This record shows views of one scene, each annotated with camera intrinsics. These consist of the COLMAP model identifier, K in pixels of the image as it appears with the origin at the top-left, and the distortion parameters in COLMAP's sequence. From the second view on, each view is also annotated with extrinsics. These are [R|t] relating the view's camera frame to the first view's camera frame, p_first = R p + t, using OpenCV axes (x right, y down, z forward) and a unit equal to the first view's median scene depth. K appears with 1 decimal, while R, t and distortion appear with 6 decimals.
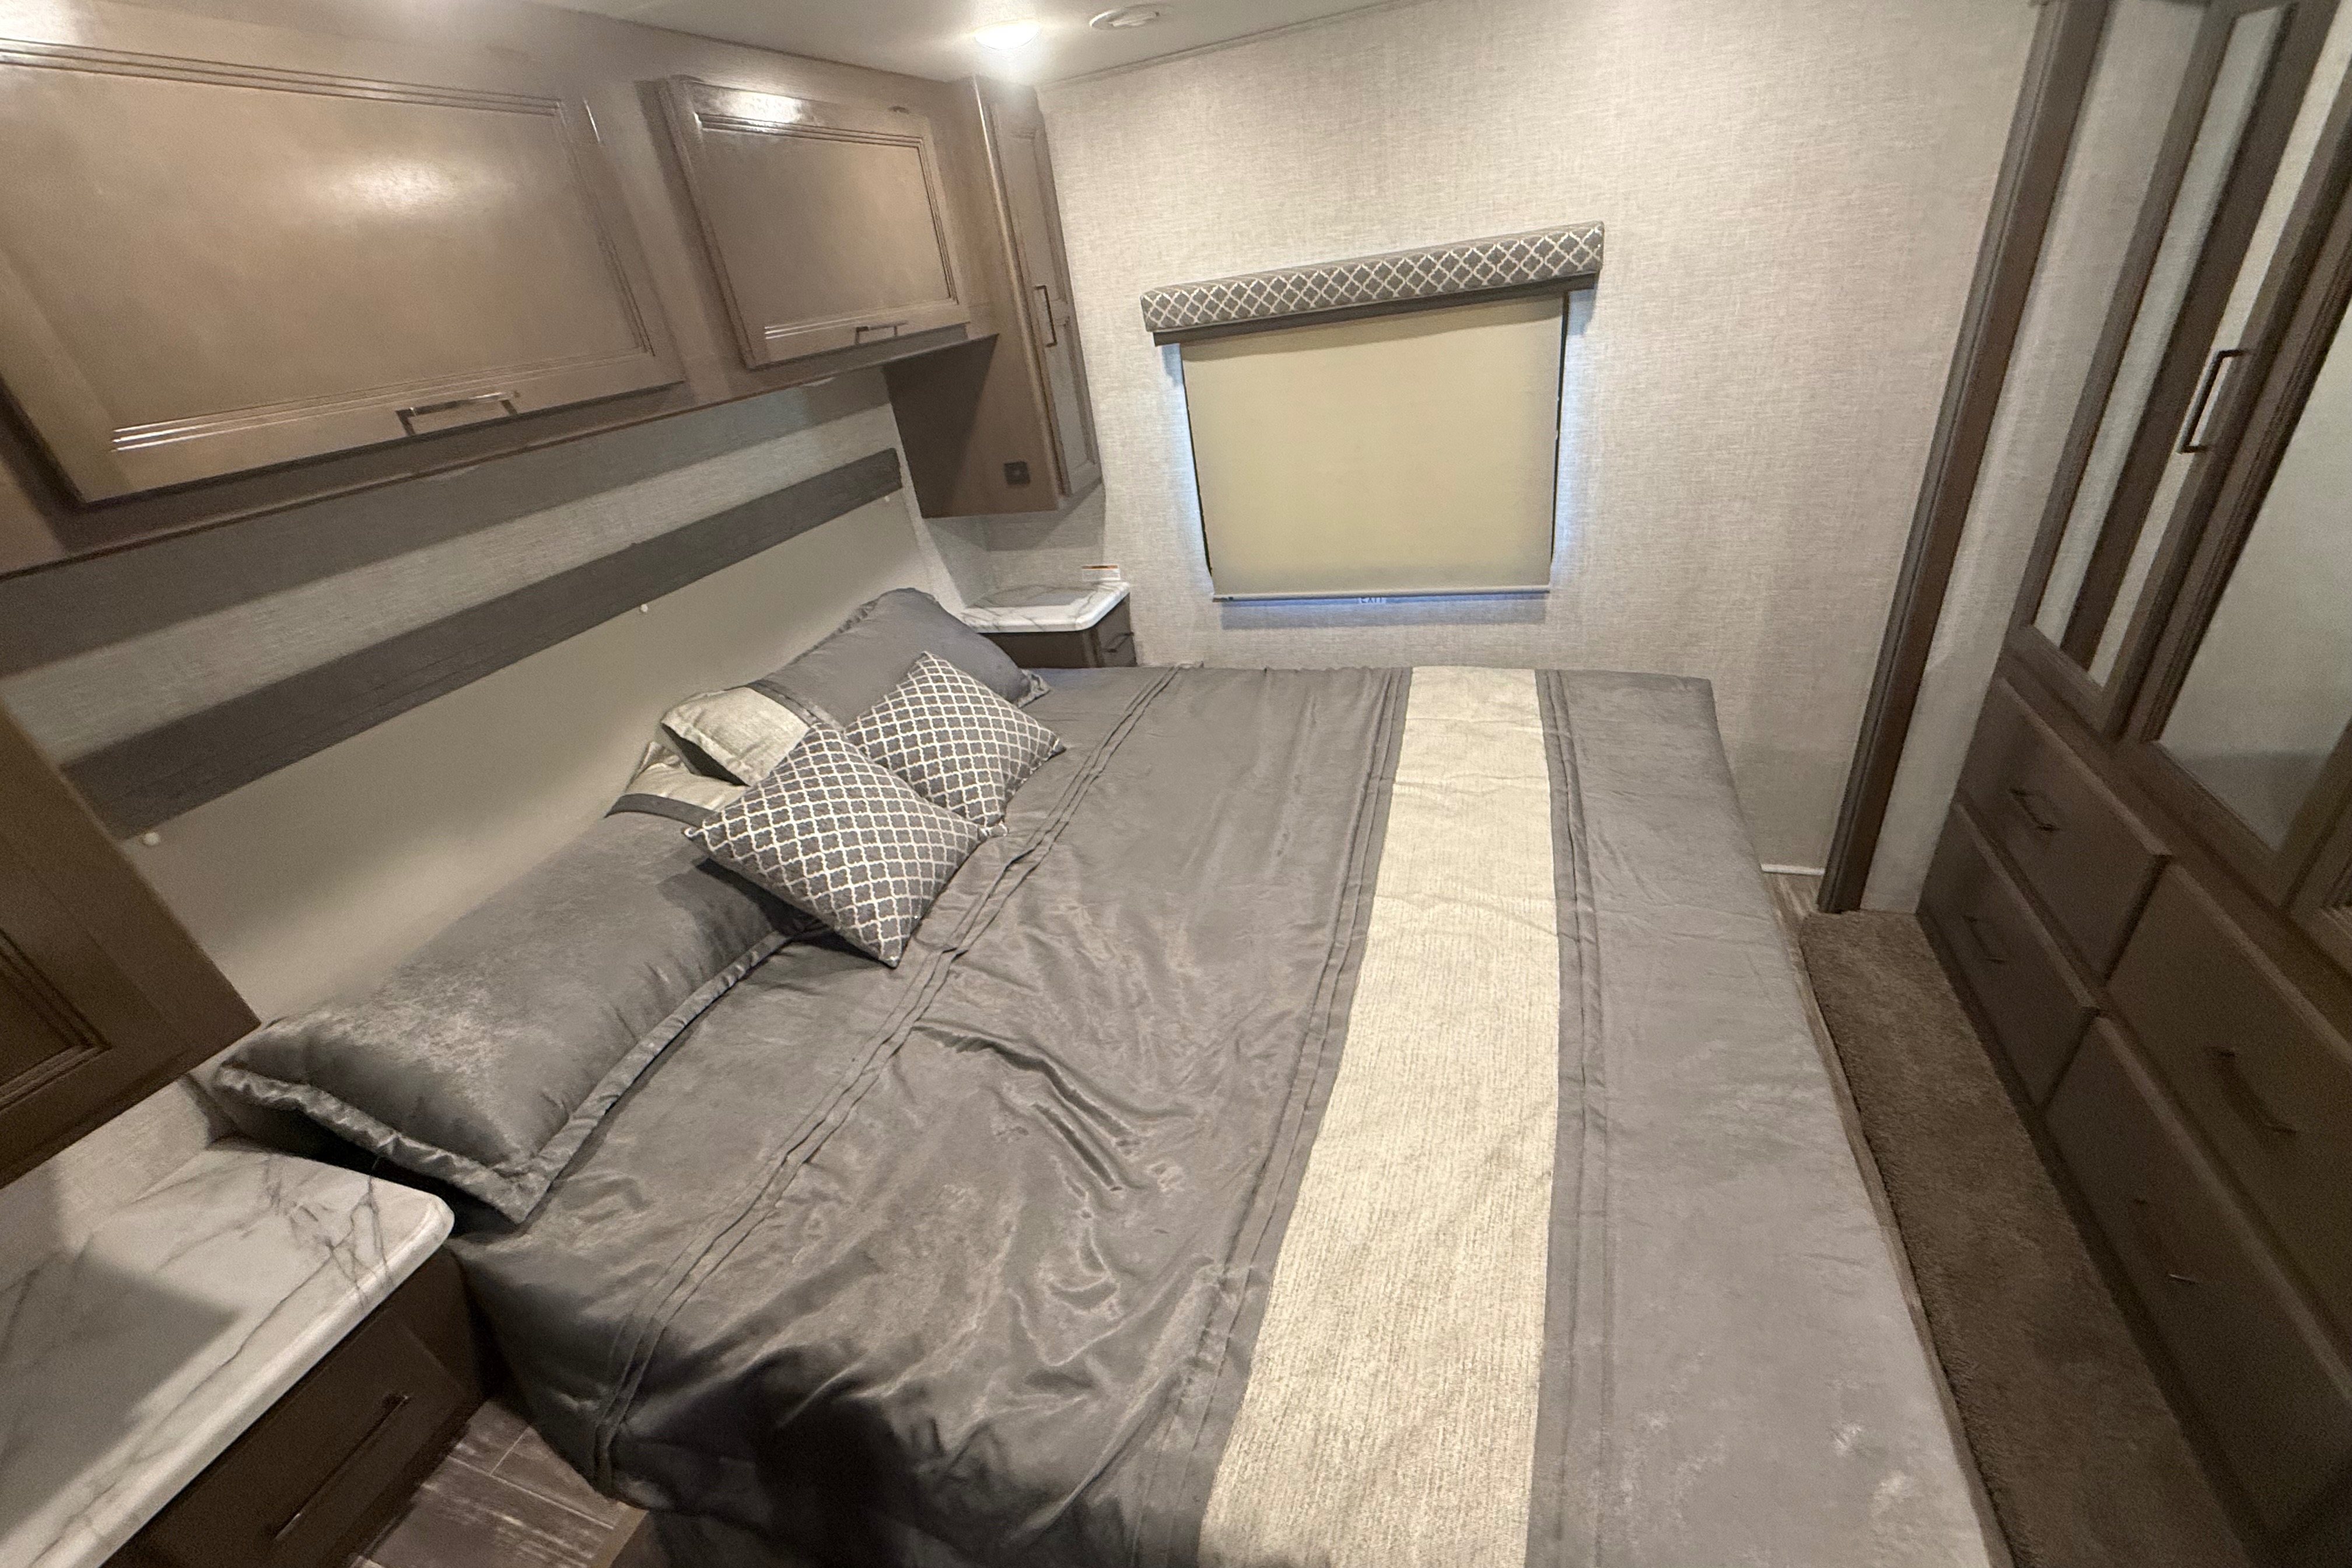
lens RADIAL K [[937.6, 0, 1177.9], [0, 937.6, 786.4], [0, 0, 1]] dist [-0.001867, 0.000426]
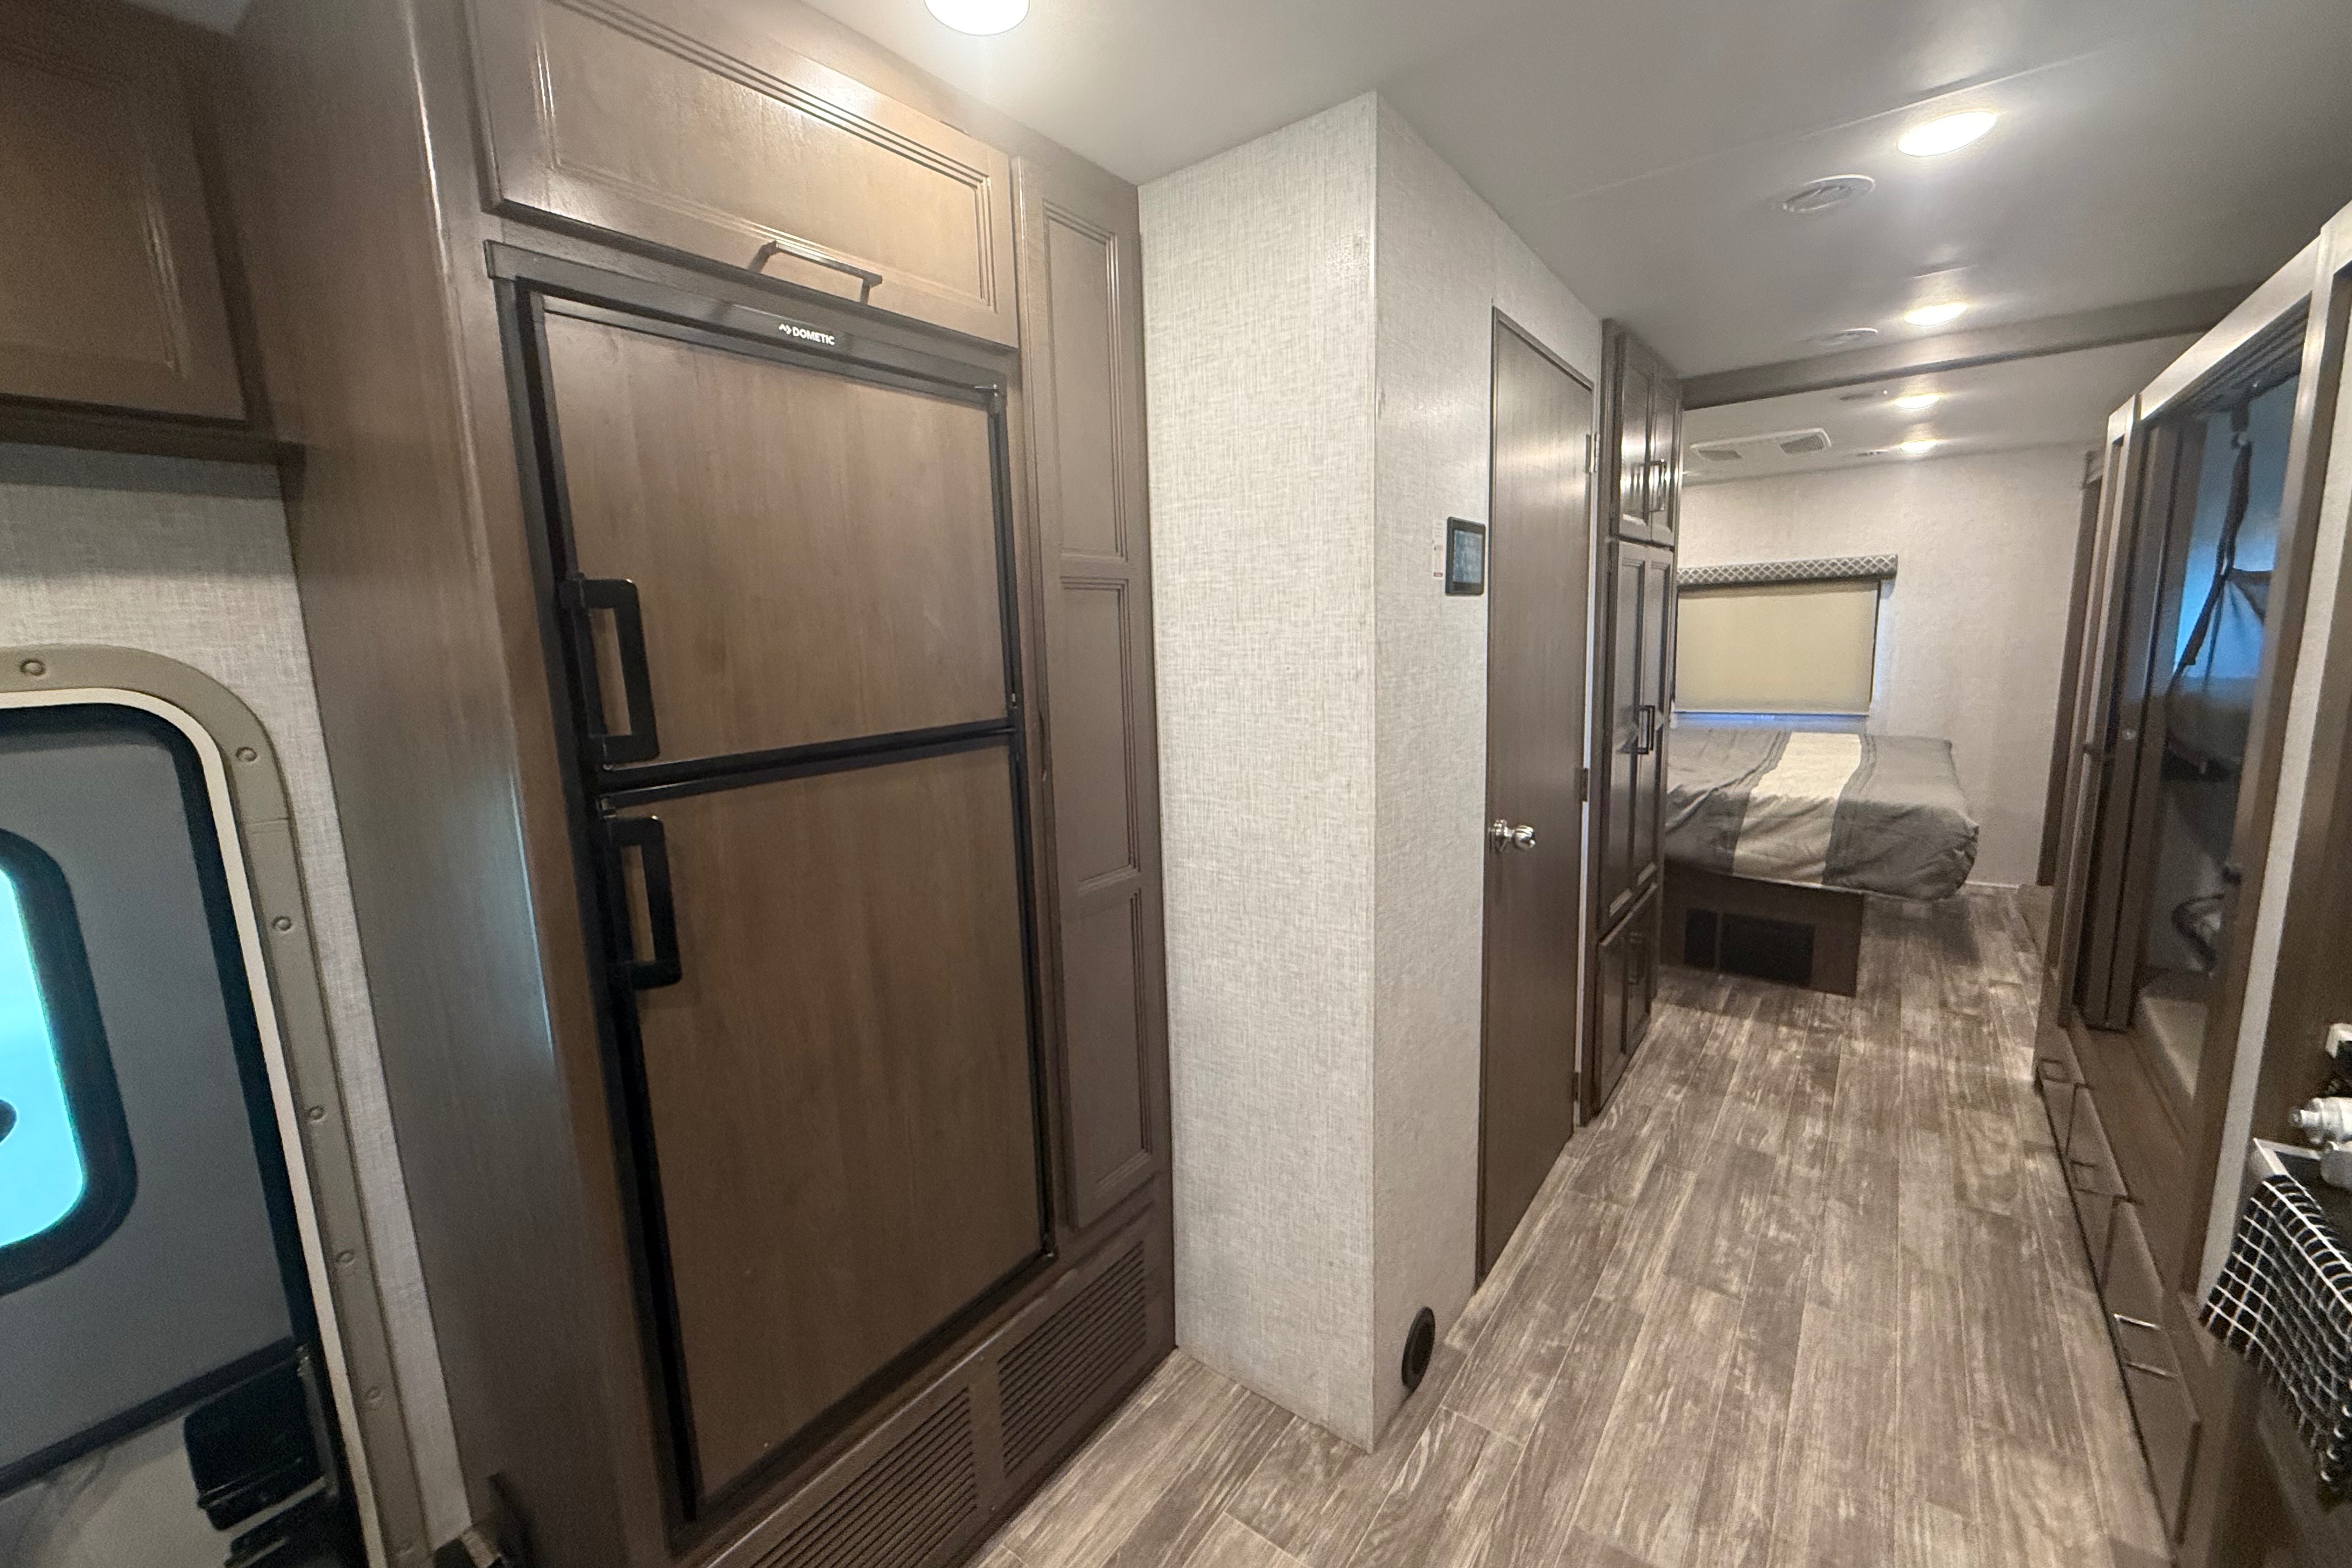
lens RADIAL K [[937.6, 0, 1175.0], [0, 937.6, 784.3], [0, 0, 1]] dist [-0.001867, 0.000426]
pose [[0.940274, 0.154168, -0.303508, -0.411802], [-0.242539, 0.929008, -0.279497, 0.943887], [0.238872, 0.336416, 0.910914, -1.264300]]
